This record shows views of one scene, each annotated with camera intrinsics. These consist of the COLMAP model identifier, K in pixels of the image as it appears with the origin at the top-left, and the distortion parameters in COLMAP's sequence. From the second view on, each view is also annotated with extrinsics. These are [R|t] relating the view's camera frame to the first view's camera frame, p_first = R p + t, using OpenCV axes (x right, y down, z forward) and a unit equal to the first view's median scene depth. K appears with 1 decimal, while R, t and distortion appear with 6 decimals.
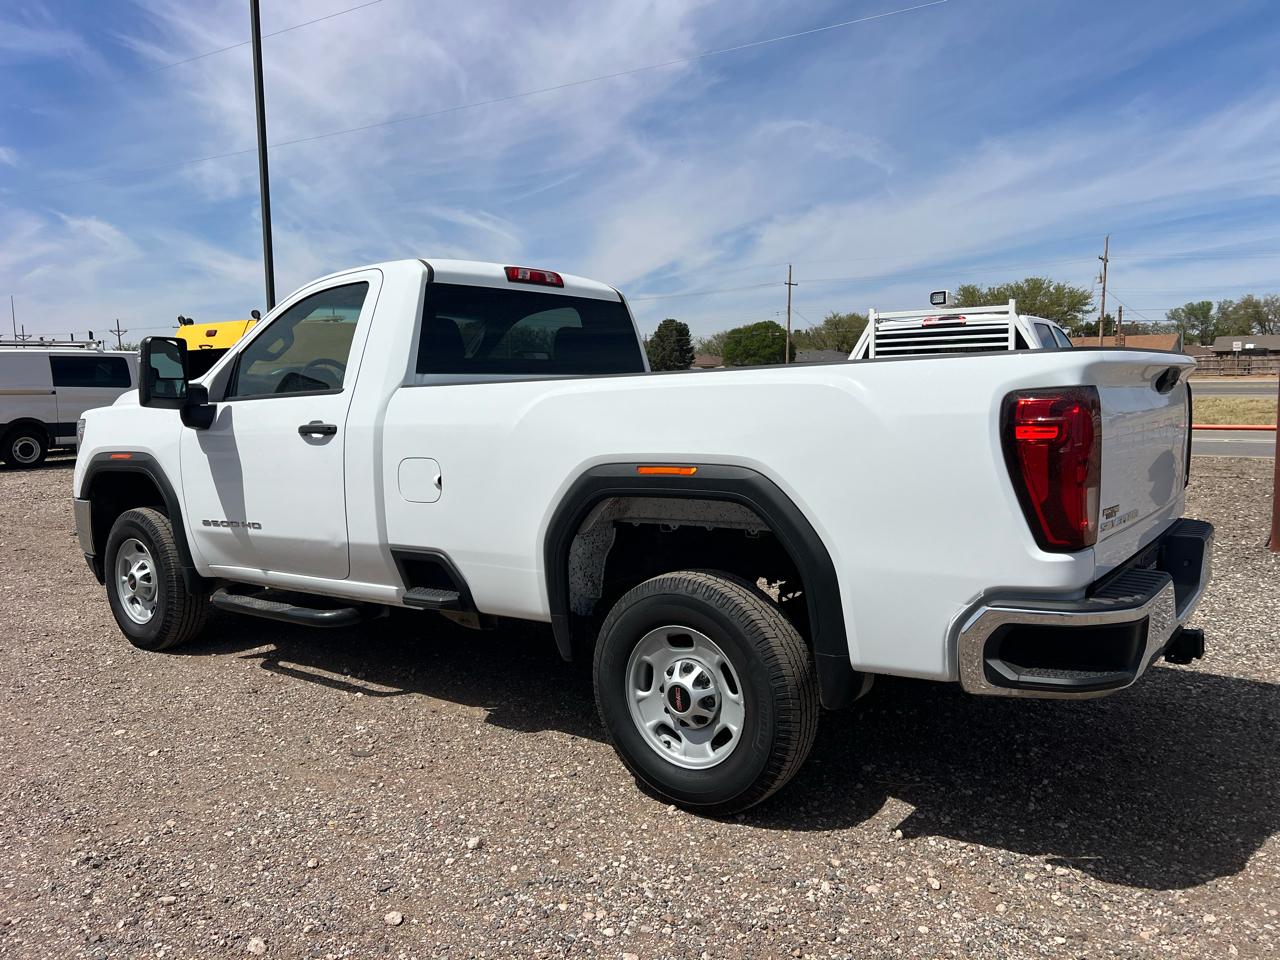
lens RADIAL K [[972.4, 0, 635.0], [0, 972.4, 482.0], [0, 0, 1]] dist [0.058827, -0.070869]
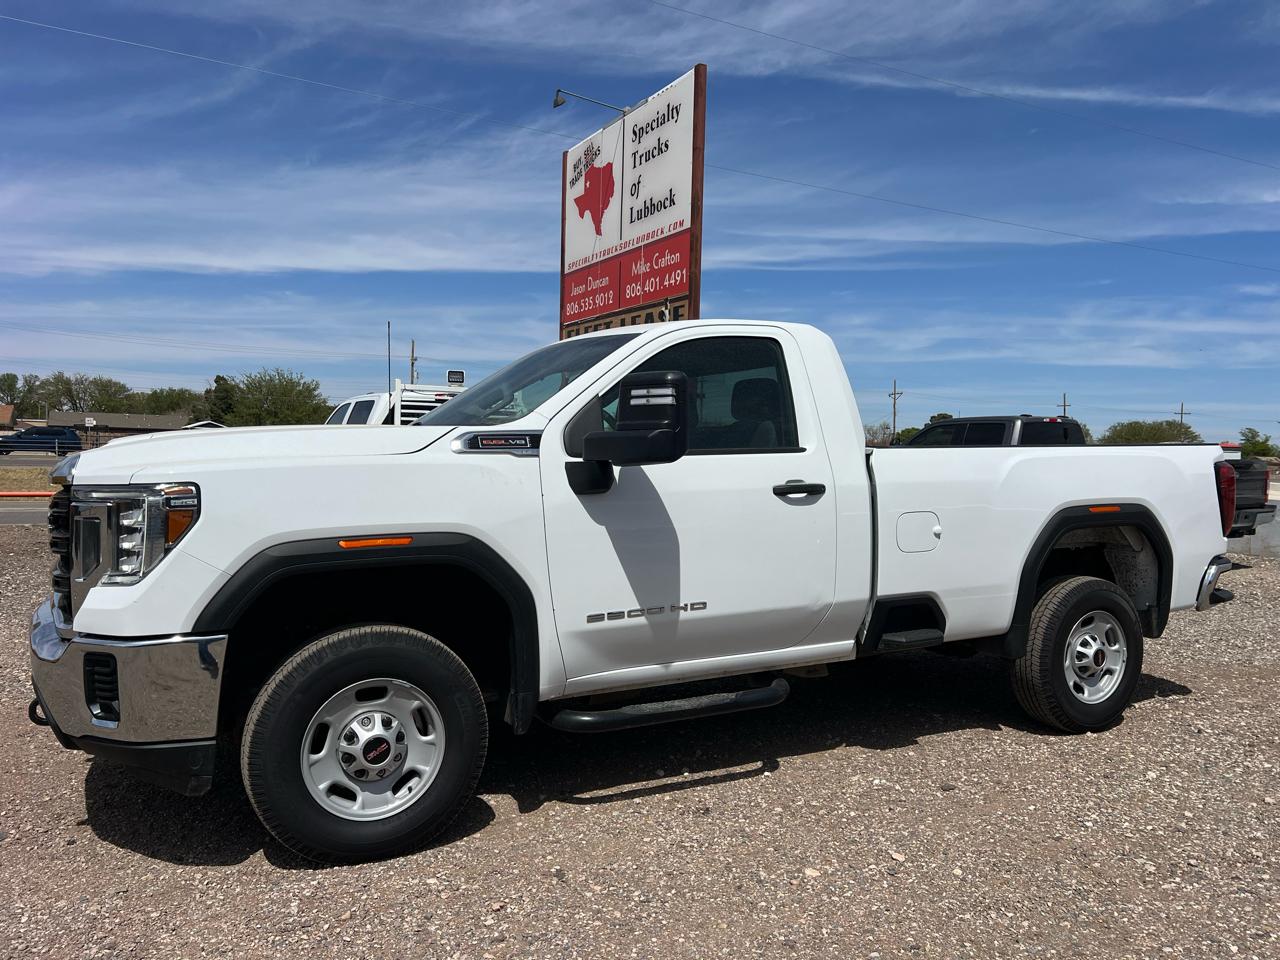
lens RADIAL K [[964.6, 0, 647.1], [0, 964.6, 481.3], [0, 0, 1]] dist [0.072489, -0.099198]
pose [[0.420153, -0.000037, 0.907453, -1.269559], [0.069070, 0.997100, -0.031939, -0.042239], [-0.904821, 0.076097, 0.418937, 0.755198]]
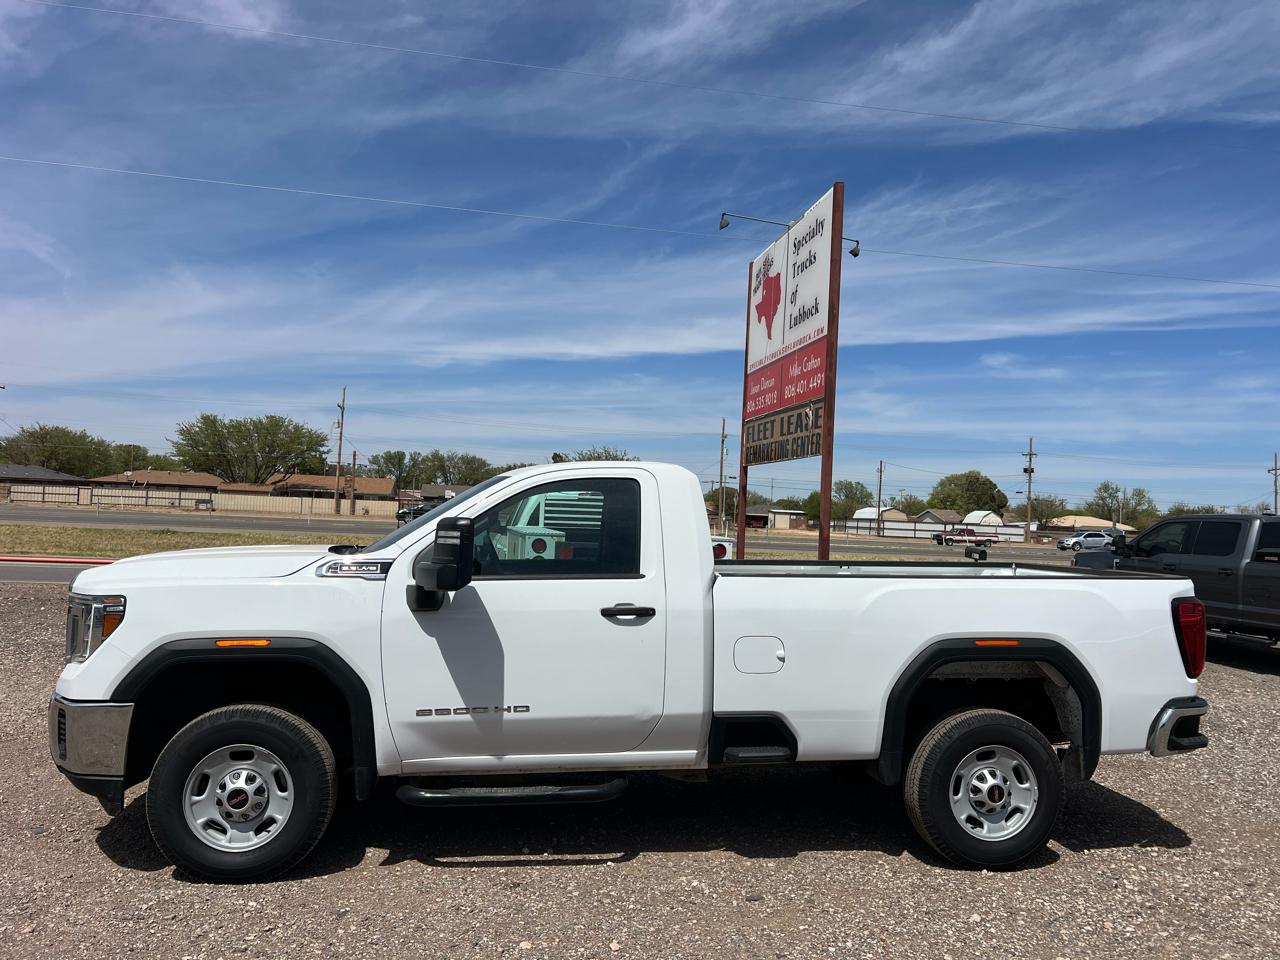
lens RADIAL K [[963.5, 0, 643.0], [0, 963.5, 479.5], [0, 0, 1]] dist [0.058459, -0.073417]
pose [[0.697906, 0.073131, 0.712446, -1.121632], [0.022466, 0.992048, -0.123839, -0.068471], [-0.715837, 0.102434, 0.690713, 0.228030]]
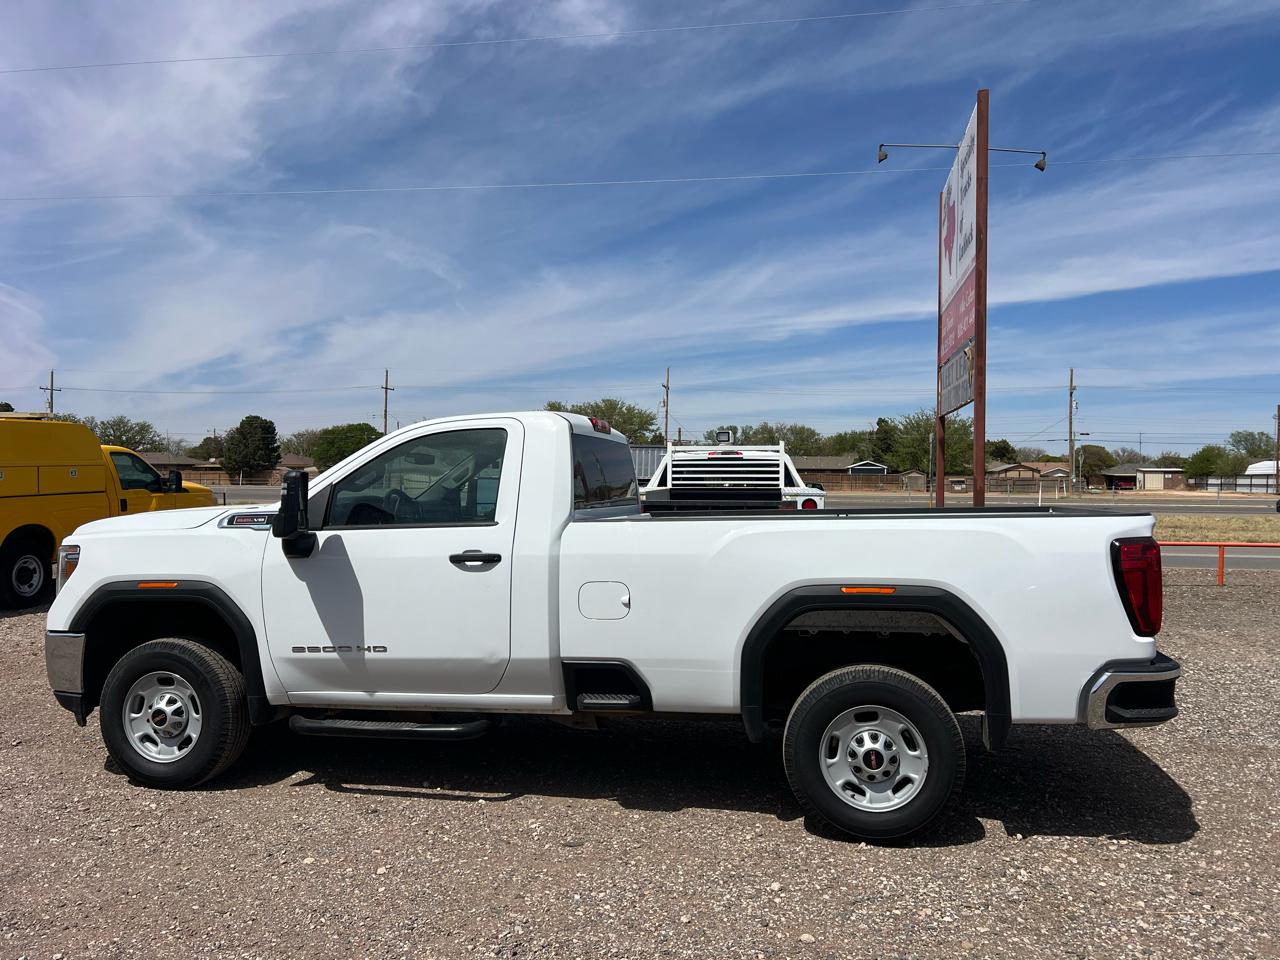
lens RADIAL K [[963.5, 0, 643.0], [0, 963.5, 479.5], [0, 0, 1]] dist [0.058459, -0.073417]
pose [[0.904271, 0.023280, 0.426325, -0.638363], [0.022466, 0.994535, -0.101960, -0.026915], [-0.426368, 0.101778, 0.898806, -0.089842]]
